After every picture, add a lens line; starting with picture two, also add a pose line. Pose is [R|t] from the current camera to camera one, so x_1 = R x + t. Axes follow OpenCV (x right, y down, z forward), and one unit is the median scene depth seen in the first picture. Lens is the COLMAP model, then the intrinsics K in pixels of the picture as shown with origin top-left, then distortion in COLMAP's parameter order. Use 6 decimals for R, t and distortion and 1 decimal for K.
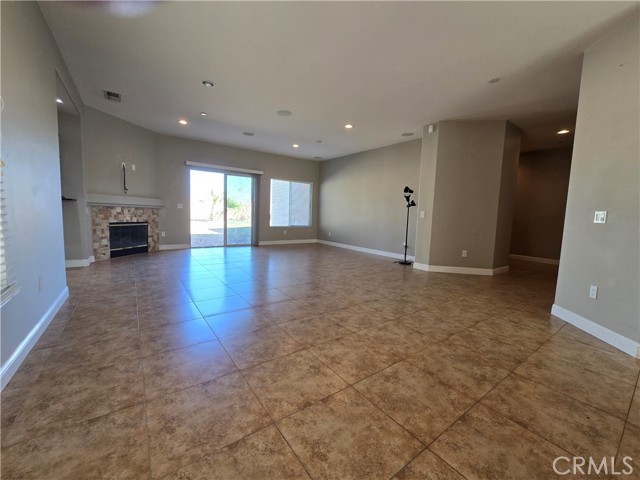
lens RADIAL K [[261.4, 0, 319.1], [0, 261.4, 240.6], [0, 0, 1]] dist [-0.000898, 0.001860]
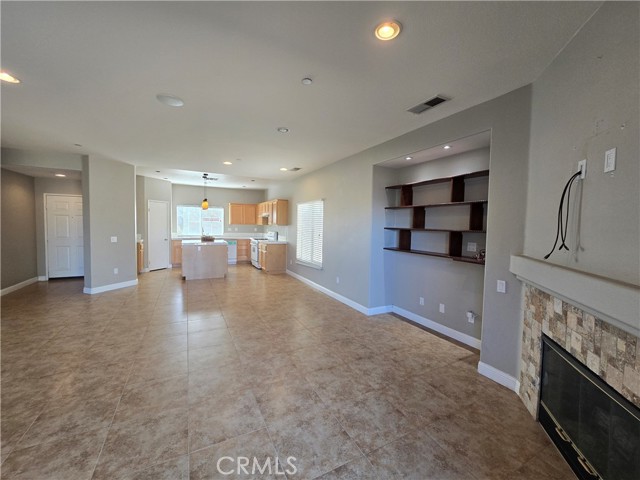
lens RADIAL K [[261.4, 0, 320.0], [0, 261.4, 238.3], [0, 0, 1]] dist [-0.000898, 0.001860]
pose [[-0.986040, -0.064172, 0.153643, -0.508792], [-0.039597, 0.986650, 0.157971, -0.252005], [-0.161729, 0.149682, -0.975417, 1.385023]]
